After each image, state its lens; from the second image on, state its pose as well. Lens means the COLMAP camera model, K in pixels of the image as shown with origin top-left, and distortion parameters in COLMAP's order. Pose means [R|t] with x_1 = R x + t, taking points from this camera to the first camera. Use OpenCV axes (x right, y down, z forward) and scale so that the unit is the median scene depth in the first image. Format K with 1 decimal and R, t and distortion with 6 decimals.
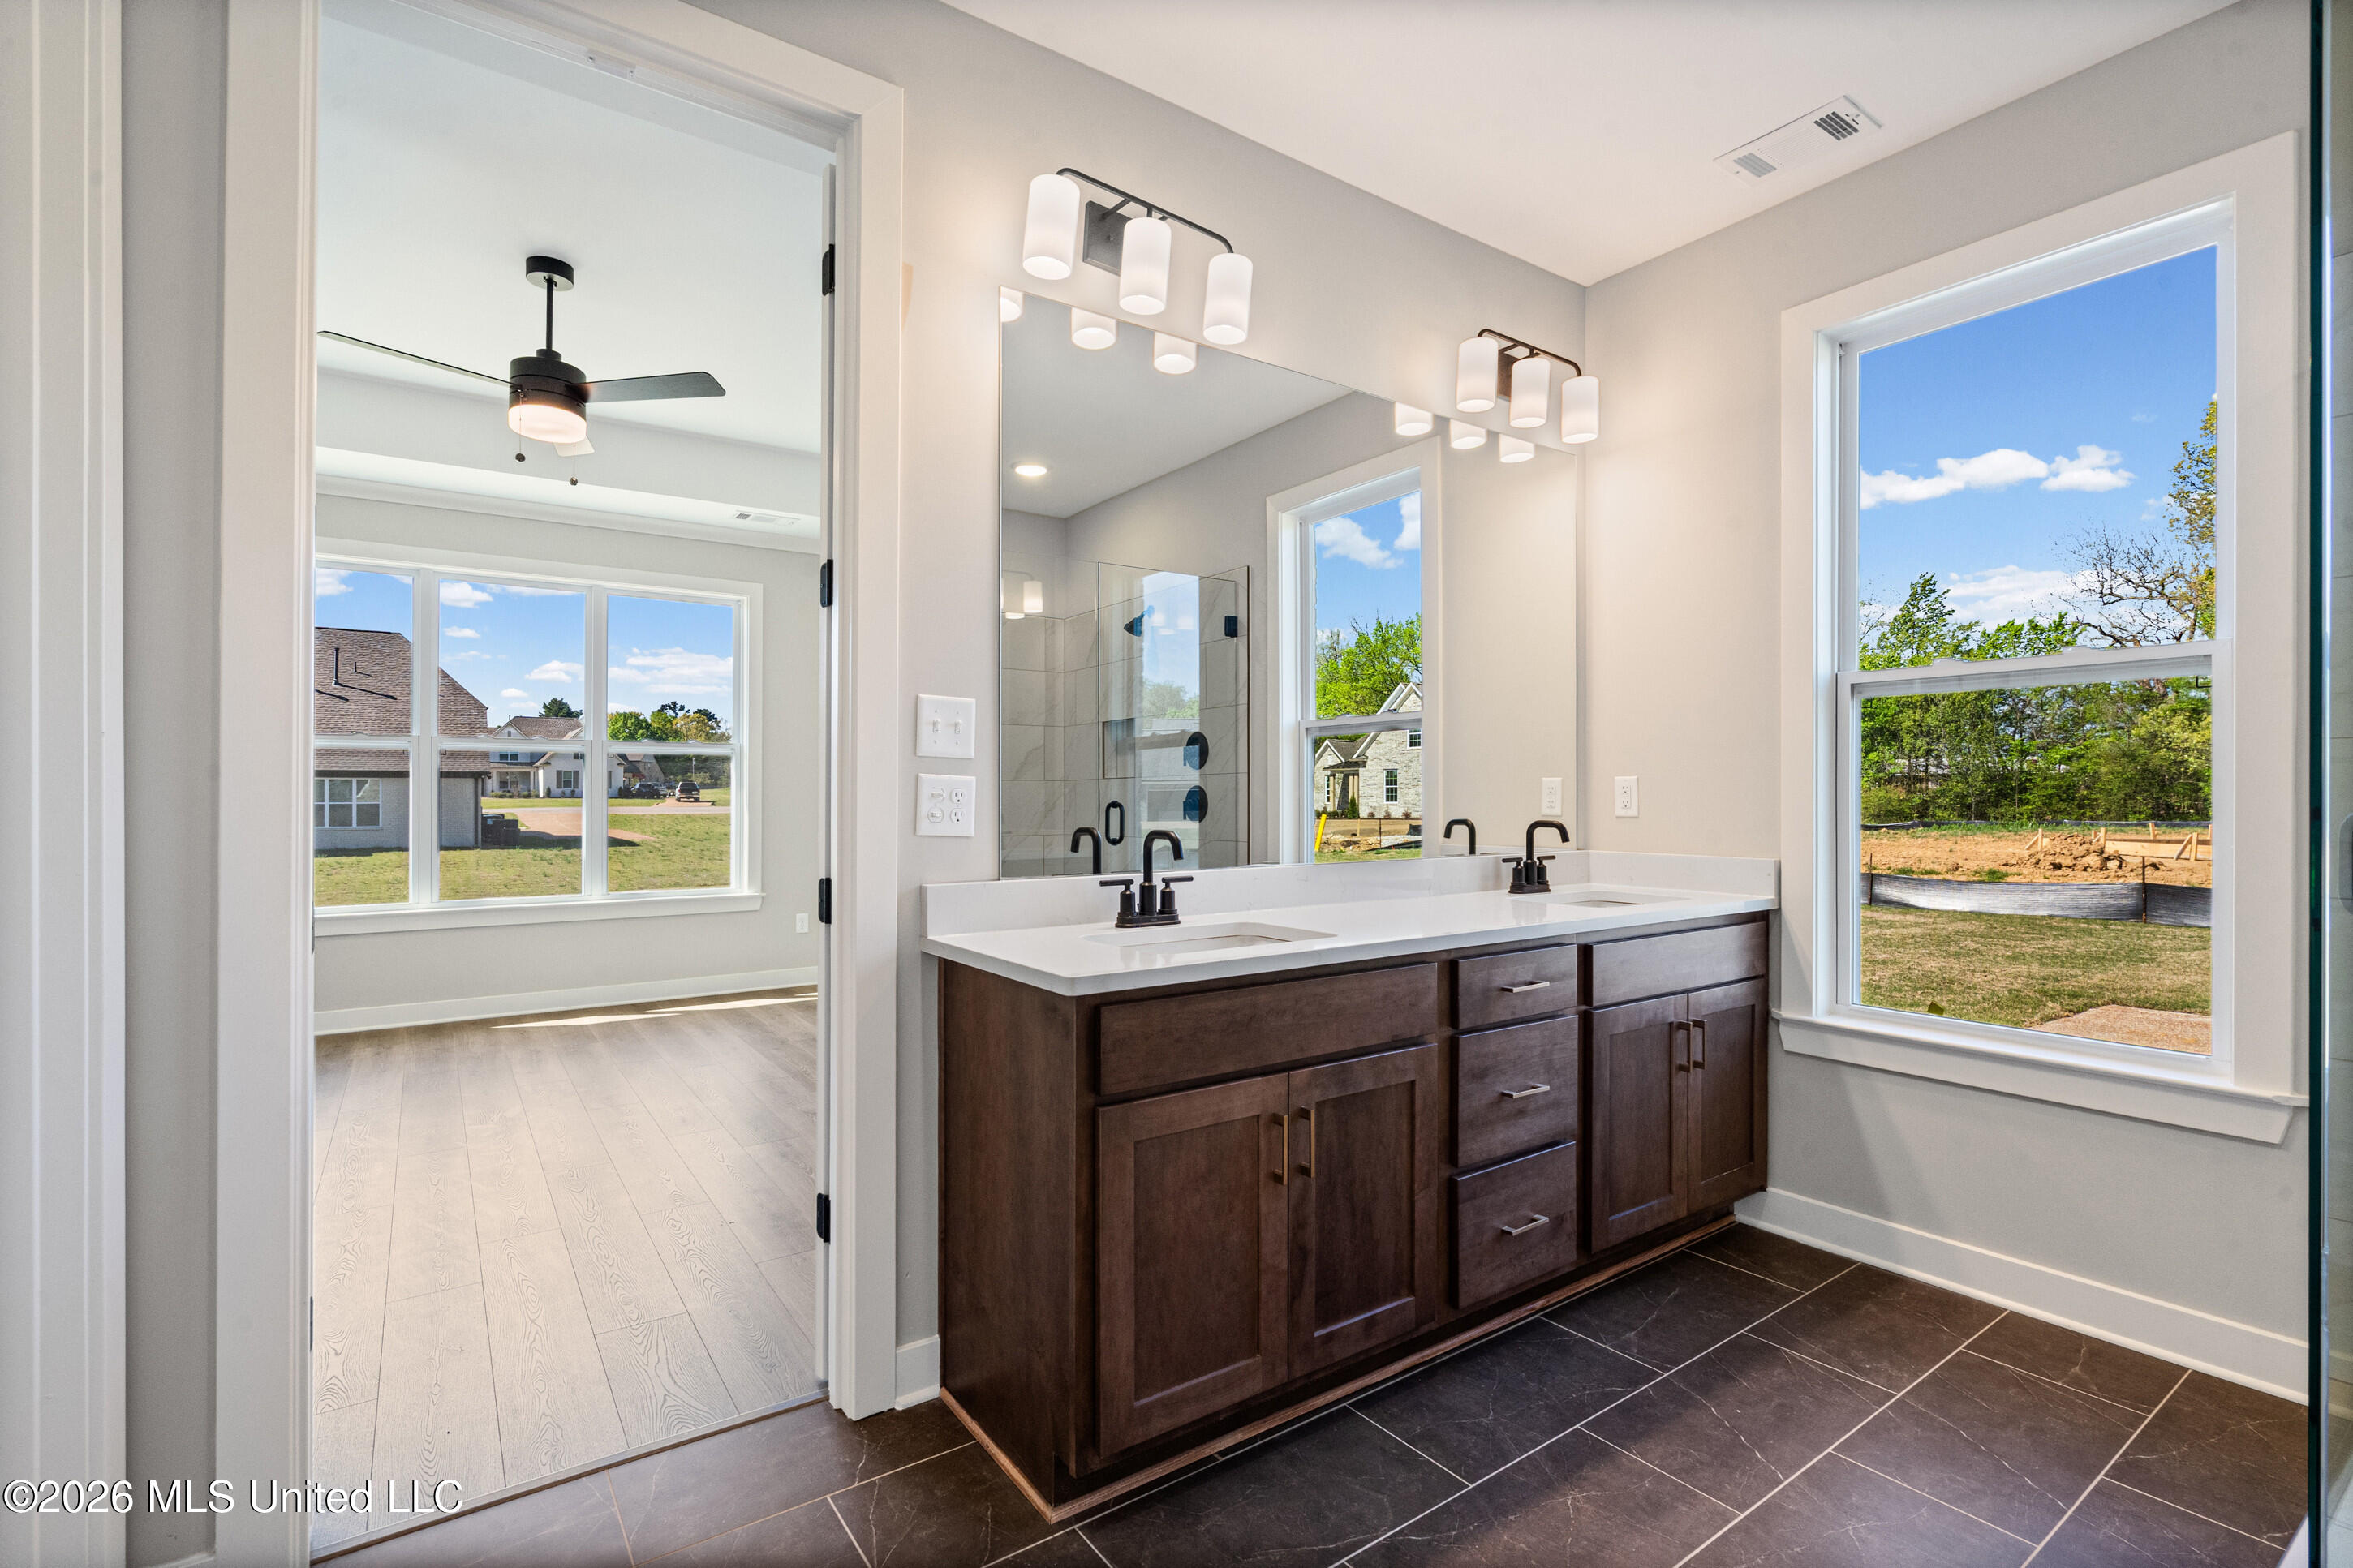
lens RADIAL K [[1079.9, 0, 1164.6], [0, 1079.9, 792.2], [0, 0, 1]] dist [0.012313, 0.000124]
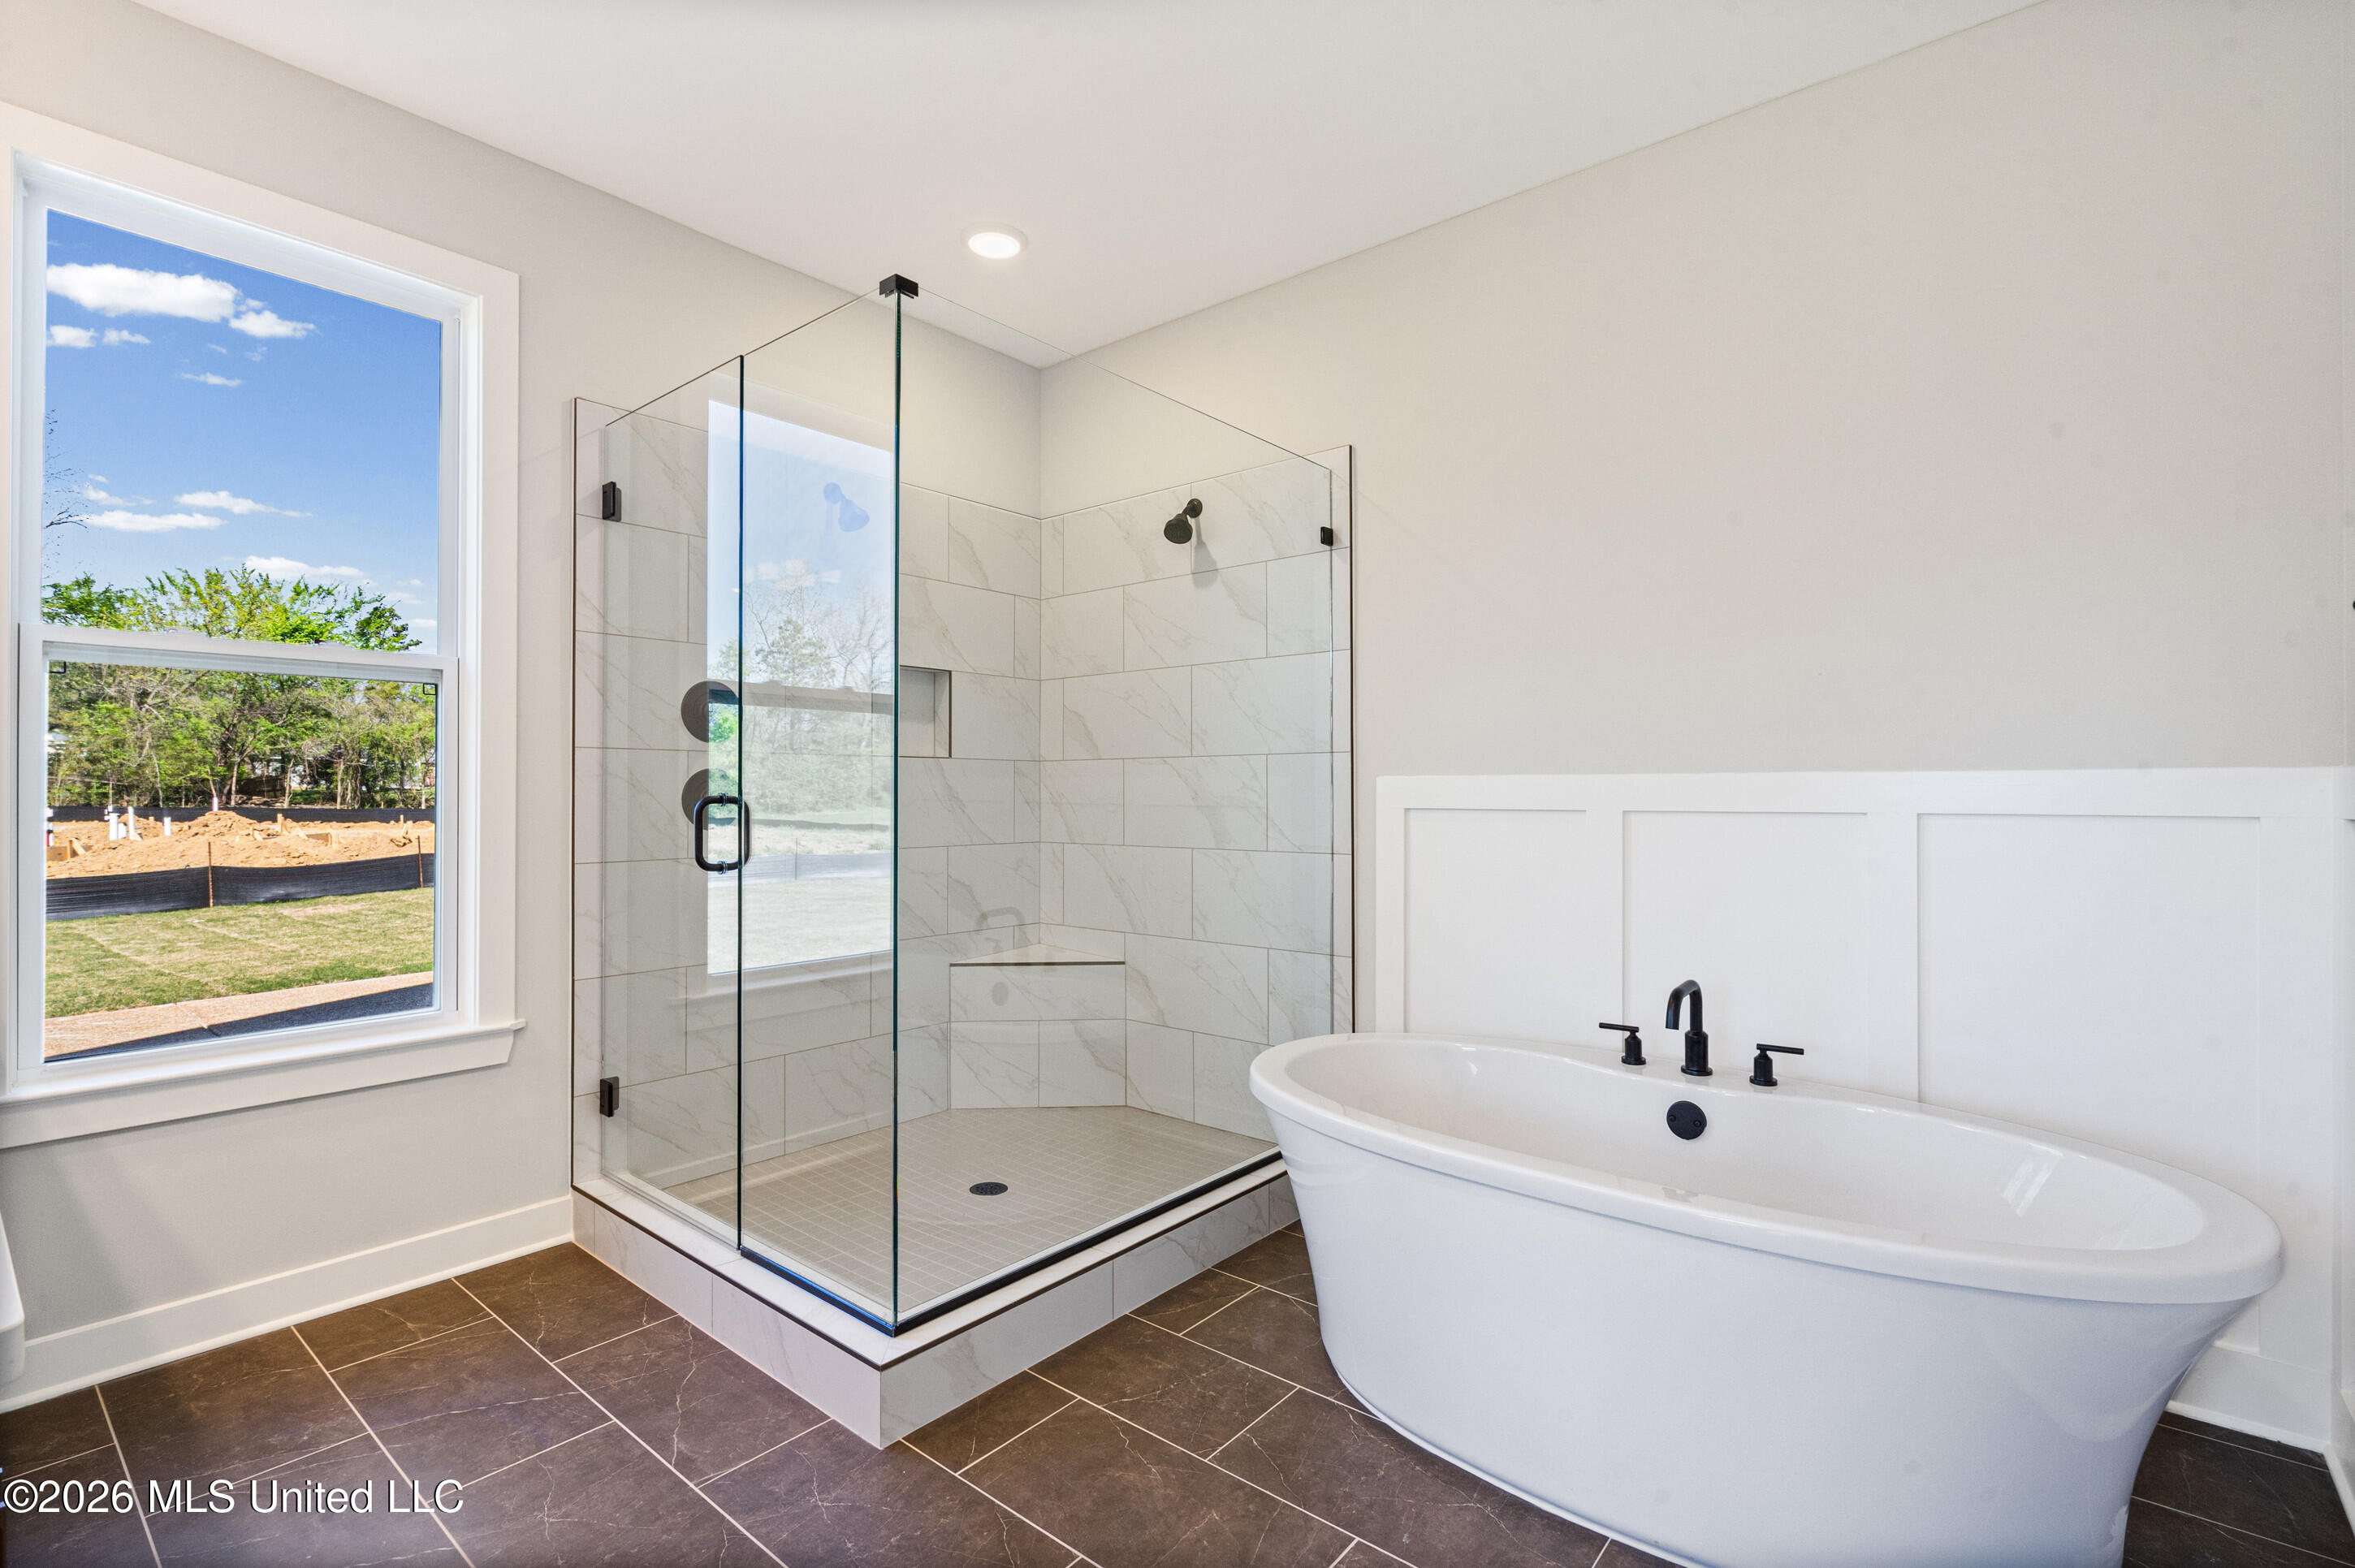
lens RADIAL K [[1080.9, 0, 1165.6], [0, 1080.9, 792.2], [0, 0, 1]] dist [0.012313, 0.000124]
pose [[-0.253080, -0.000069, 0.967445, -0.309309], [-0.005774, 0.999982, -0.001439, 0.003072], [-0.967428, -0.005950, -0.253076, 0.448456]]
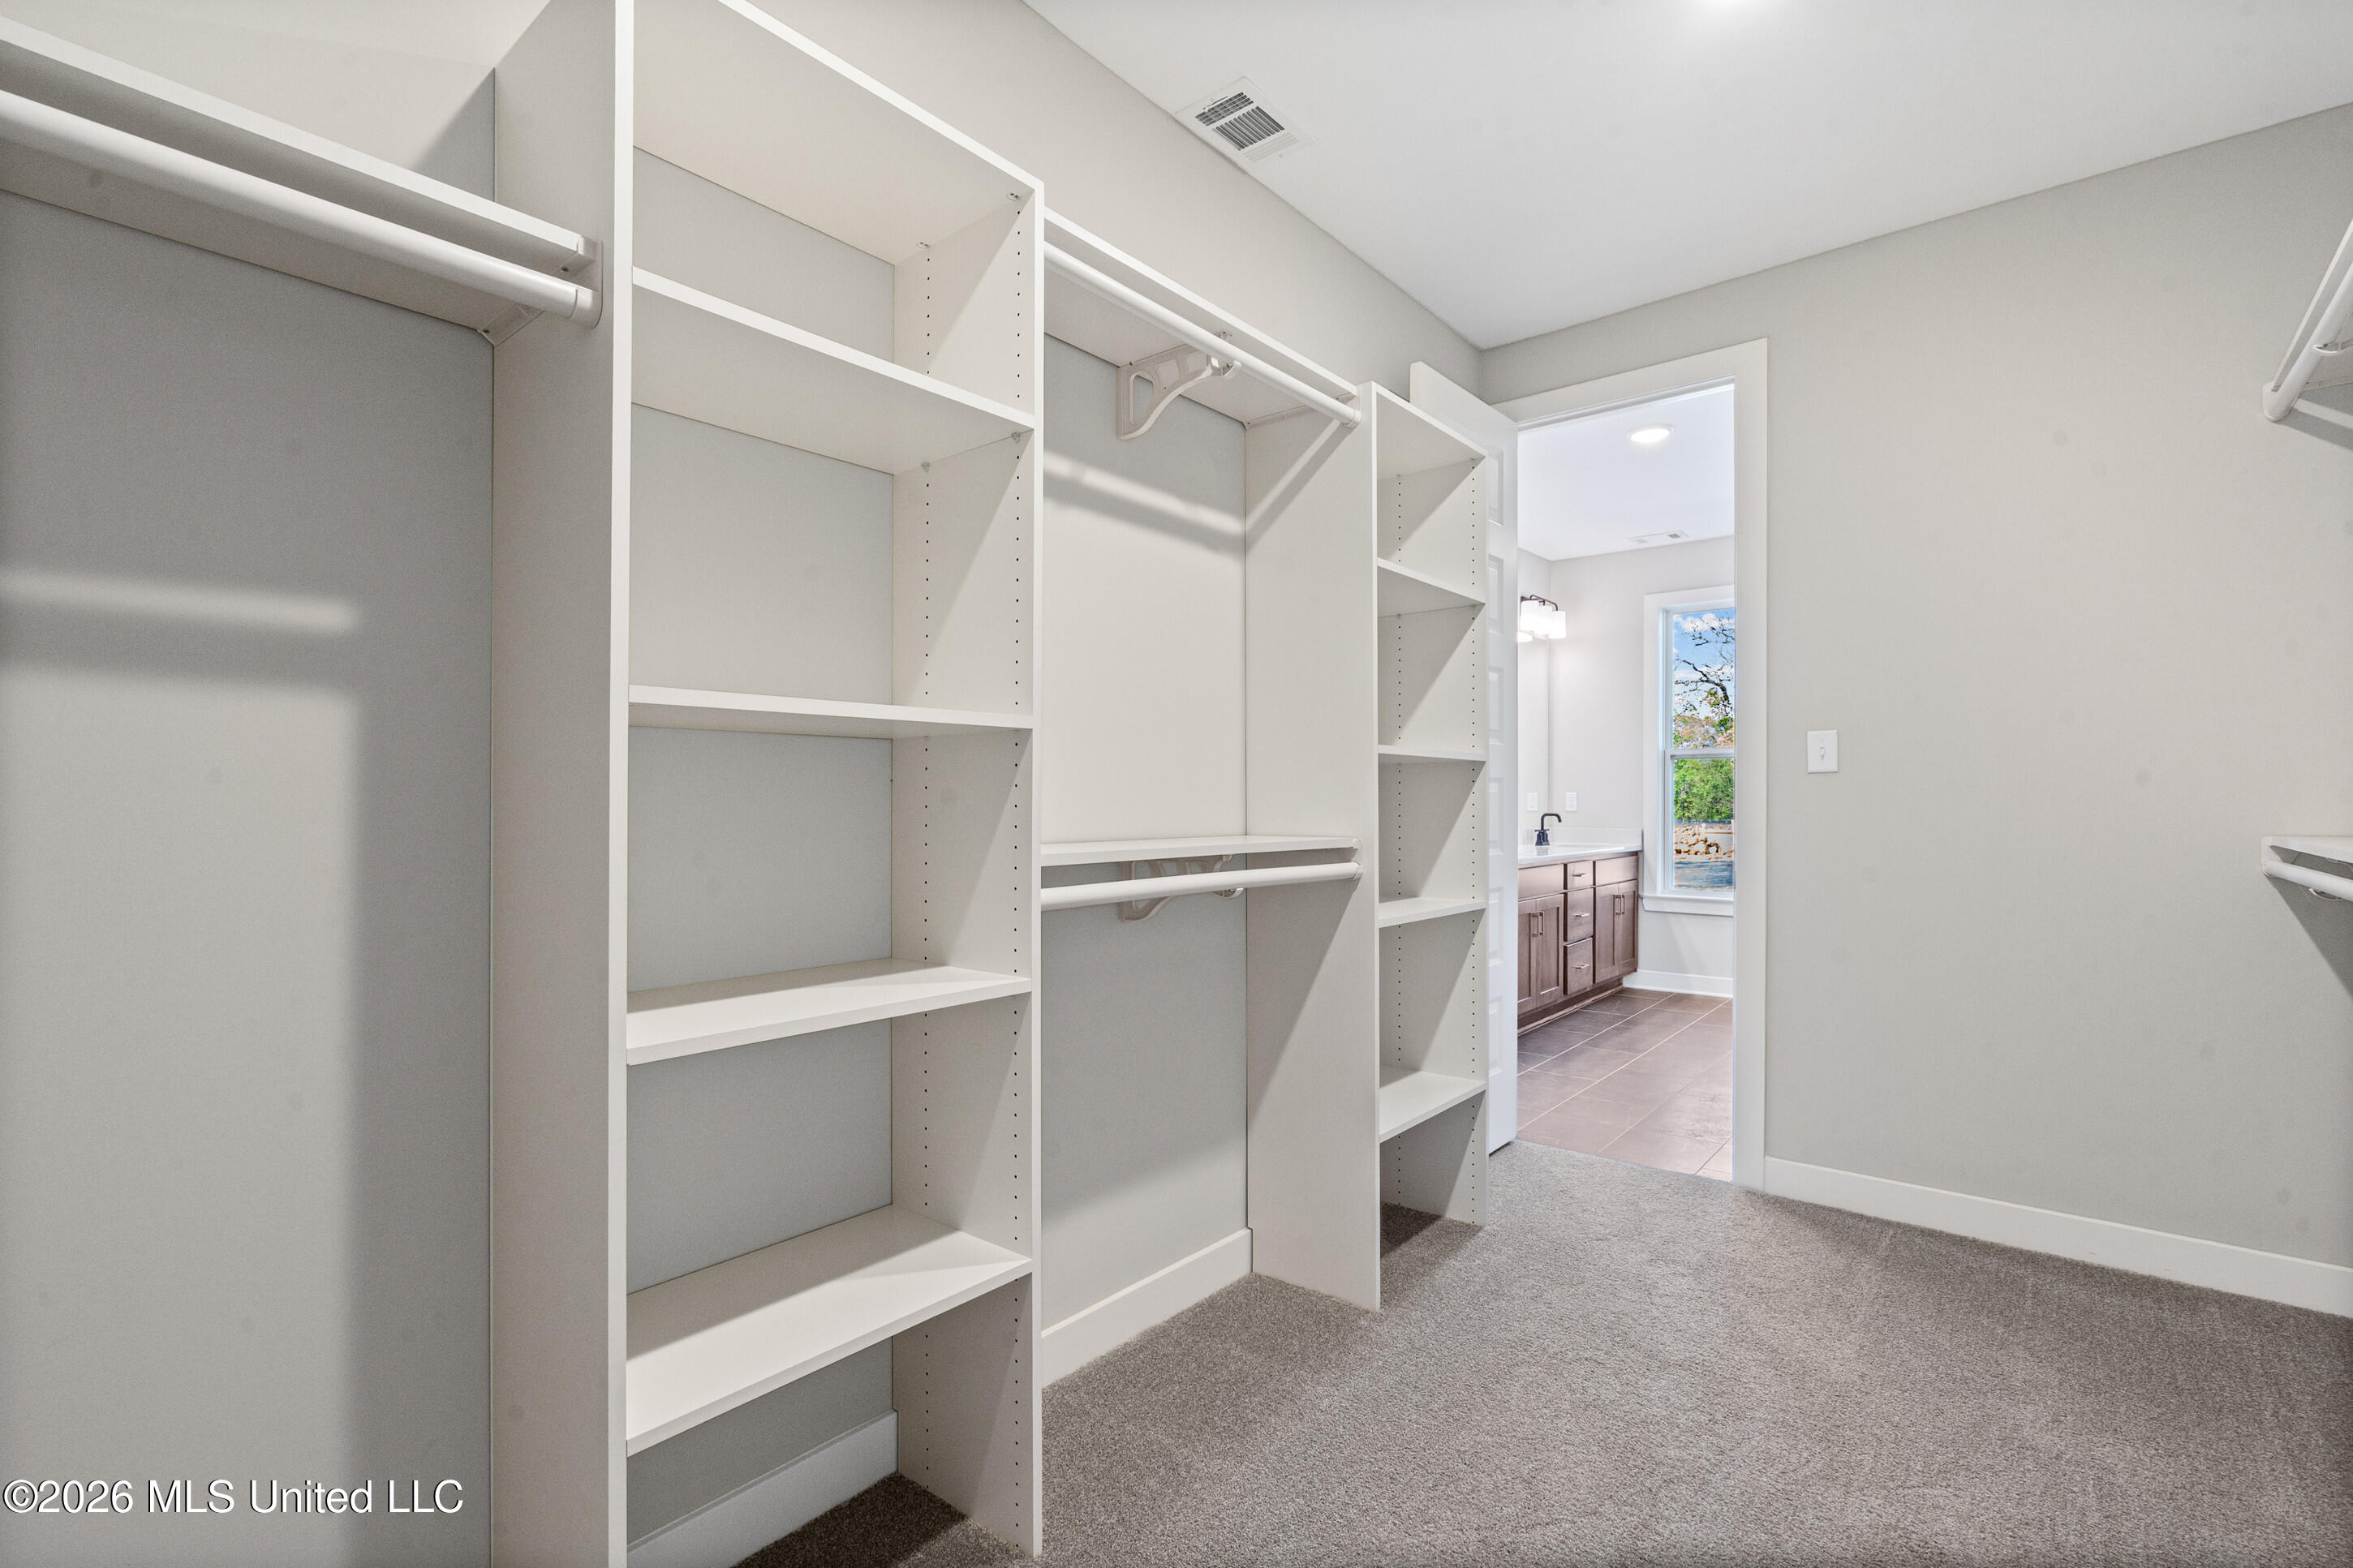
lens RADIAL K [[1079.9, 0, 1164.6], [0, 1079.9, 792.2], [0, 0, 1]] dist [0.012313, 0.000124]
pose [[0.966512, 0.002568, 0.256608, -1.061548], [-0.001865, 0.999994, -0.002980, -0.007377], [-0.256614, 0.002402, 0.966511, -1.021941]]
